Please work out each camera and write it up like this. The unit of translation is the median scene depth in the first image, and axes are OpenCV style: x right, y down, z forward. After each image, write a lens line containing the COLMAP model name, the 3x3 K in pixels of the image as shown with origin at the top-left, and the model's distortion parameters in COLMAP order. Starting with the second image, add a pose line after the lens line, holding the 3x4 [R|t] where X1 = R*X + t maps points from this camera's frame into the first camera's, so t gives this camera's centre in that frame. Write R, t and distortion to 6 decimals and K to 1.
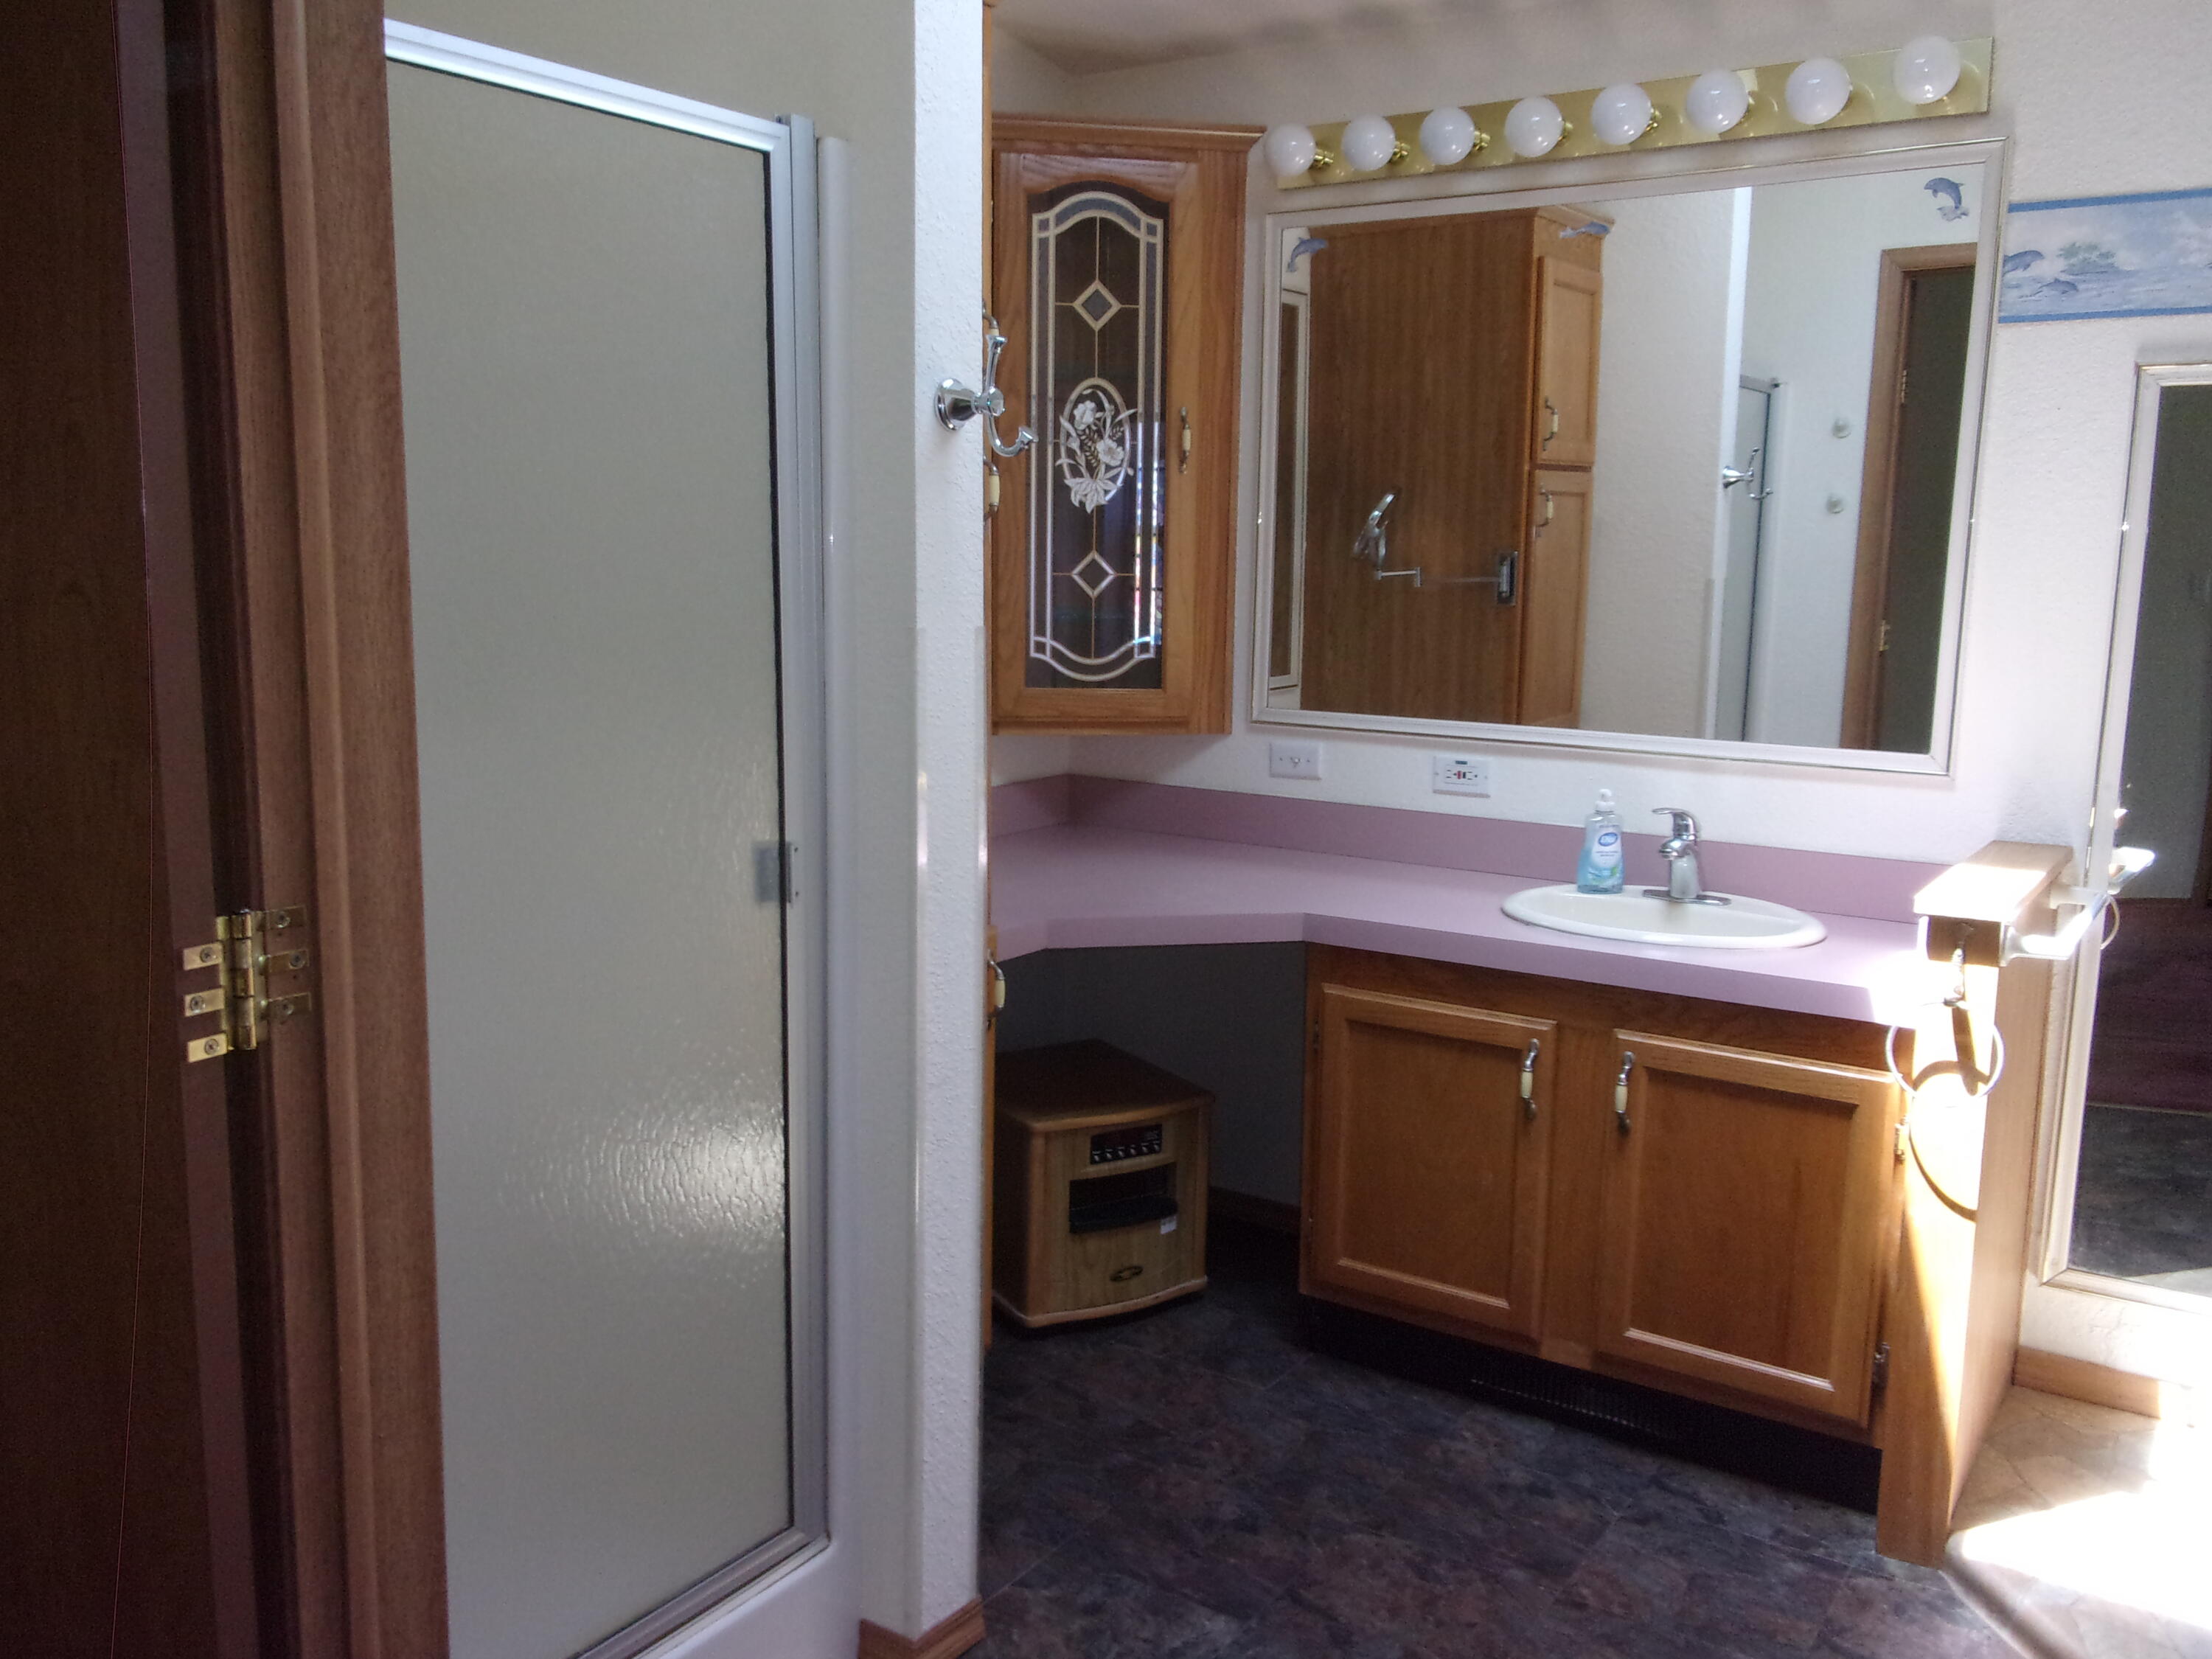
lens RADIAL K [[1866.7, 0, 1047.6], [0, 1866.7, 835.9], [0, 0, 1]] dist [0.036990, -0.060805]
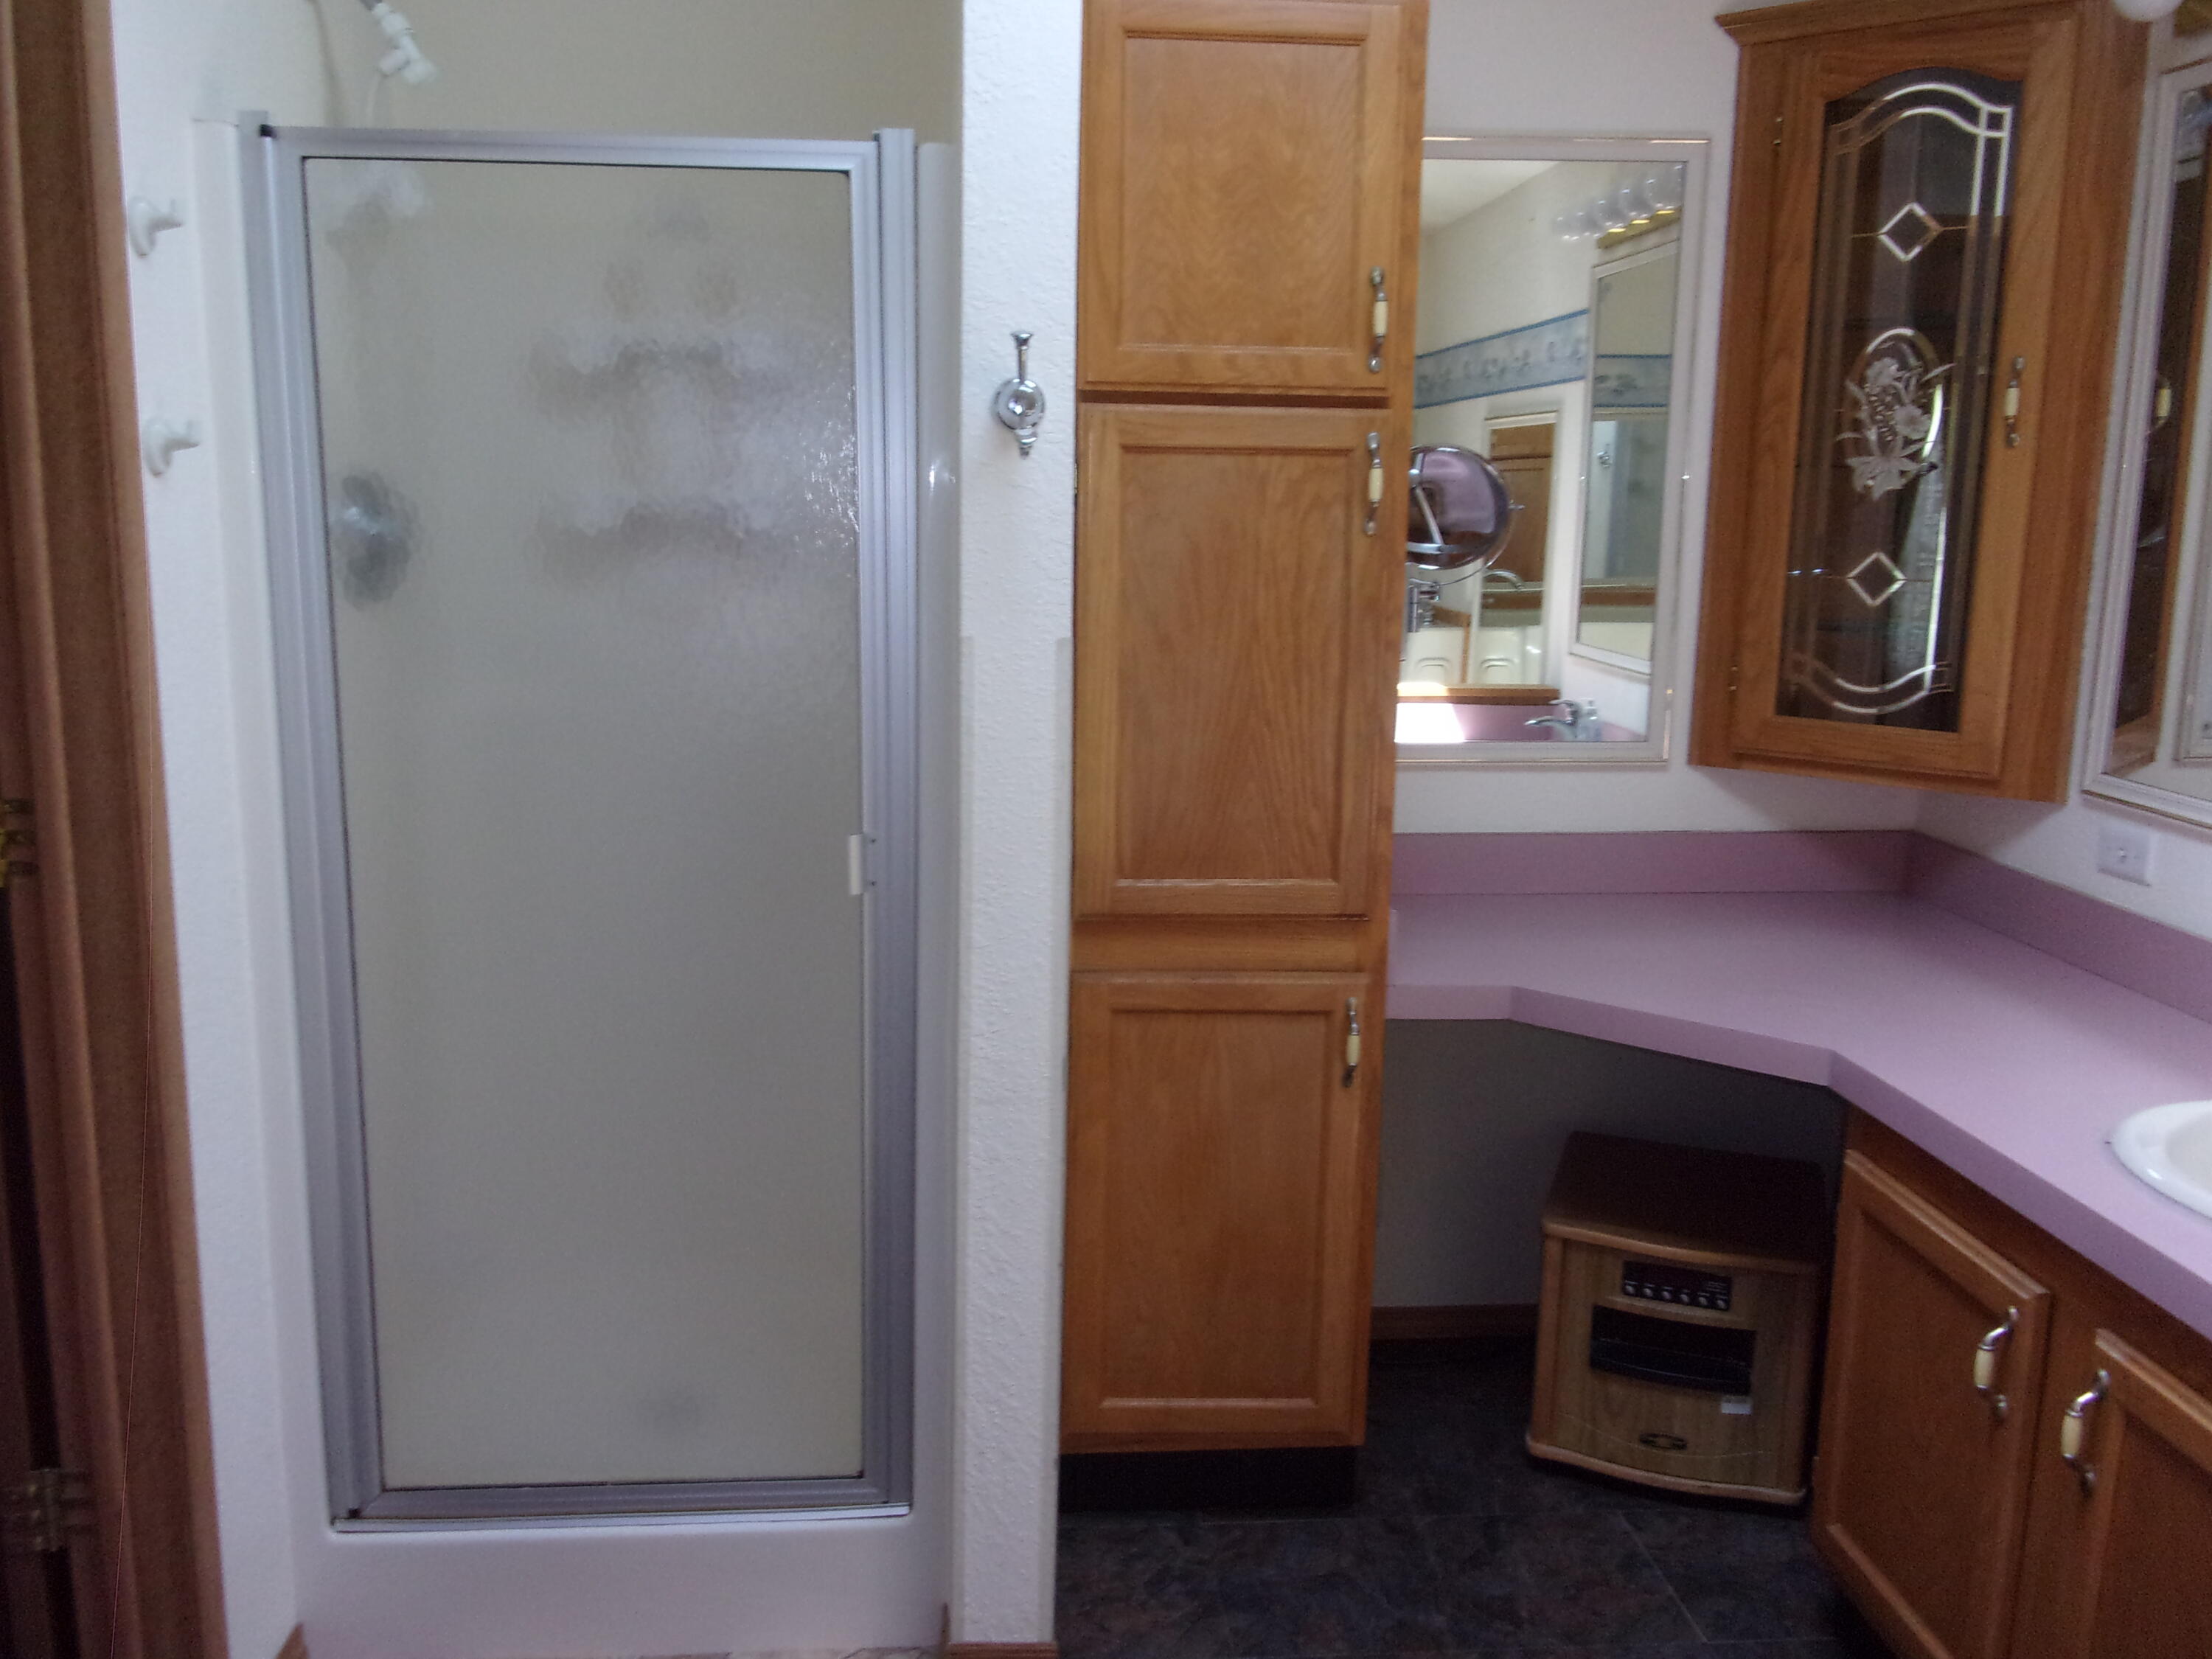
lens RADIAL K [[1866.7, 0, 1108.3], [0, 1866.7, 842.1], [0, 0, 1]] dist [0.036990, -0.060805]
pose [[0.626462, 0.140972, -0.766598, 0.528385], [-0.125087, 0.988944, 0.079640, -0.064556], [0.769350, 0.046000, 0.637169, 0.311187]]
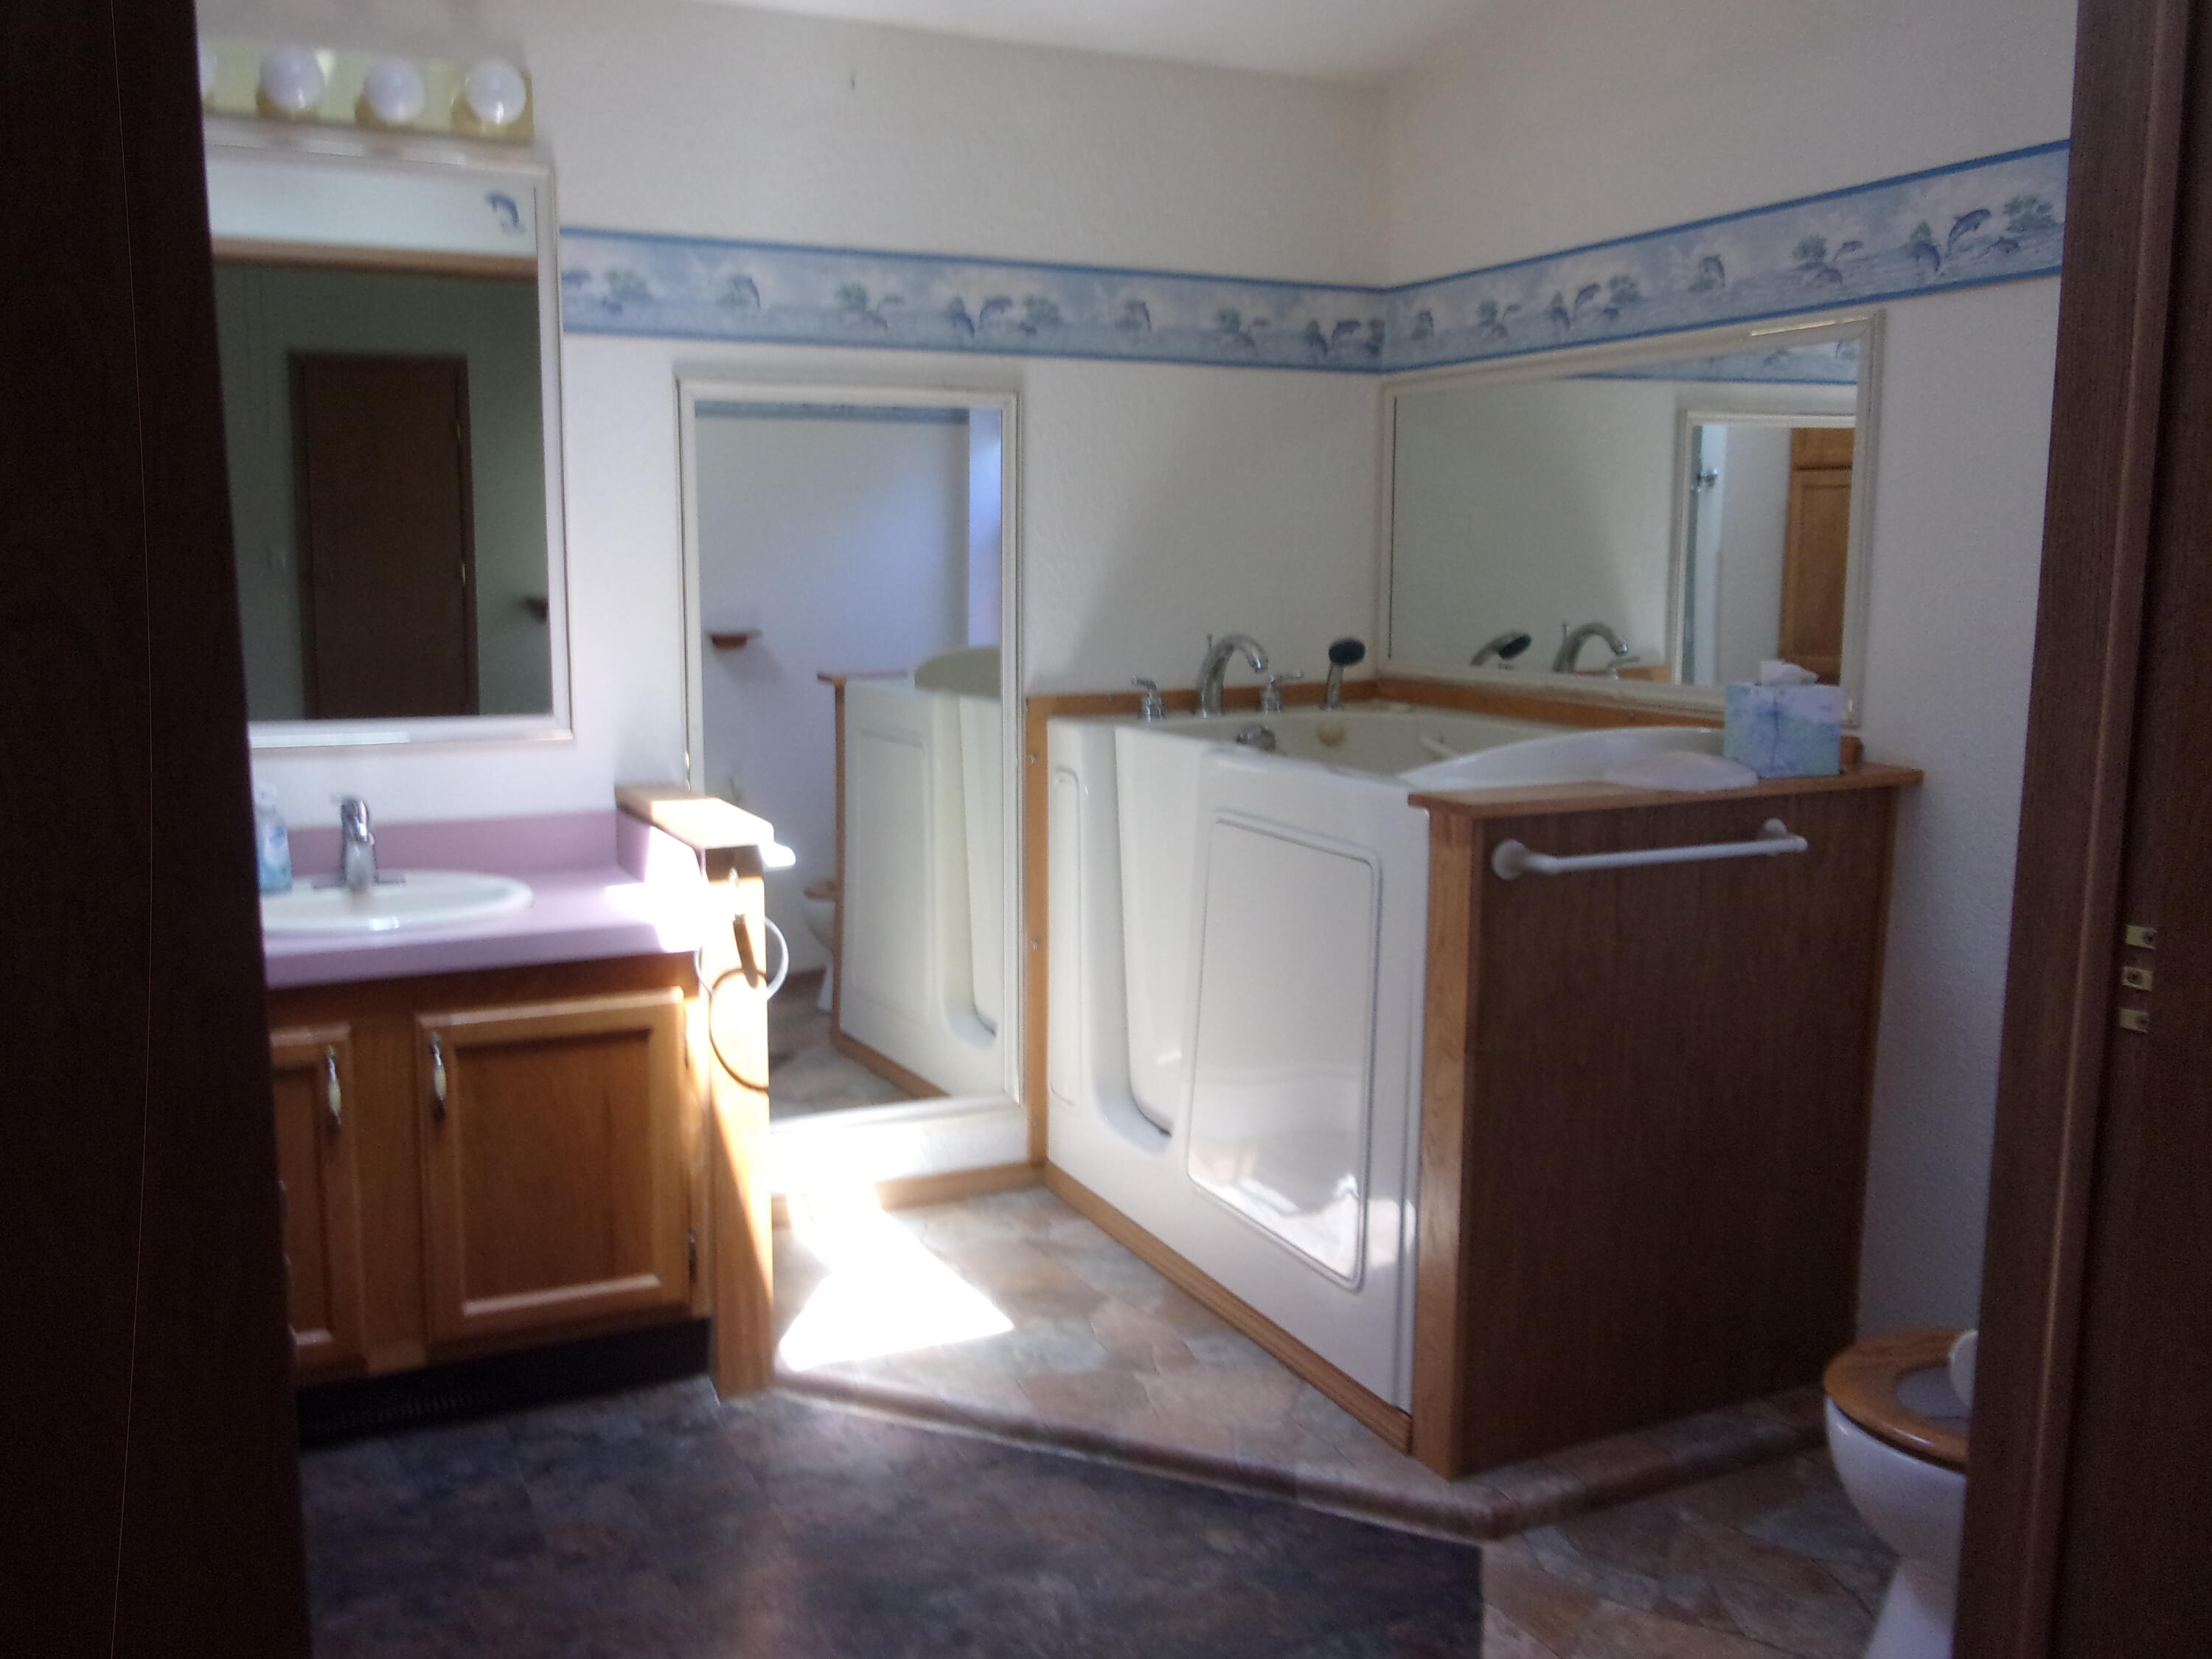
lens RADIAL K [[1866.7, 0, 1104.2], [0, 1866.7, 816.3], [0, 0, 1]] dist [0.036990, -0.060805]
pose [[0.486197, -0.138060, 0.862874, -0.343412], [0.131478, 0.987757, 0.083958, -0.035797], [-0.863901, 0.072629, 0.498397, 0.171115]]
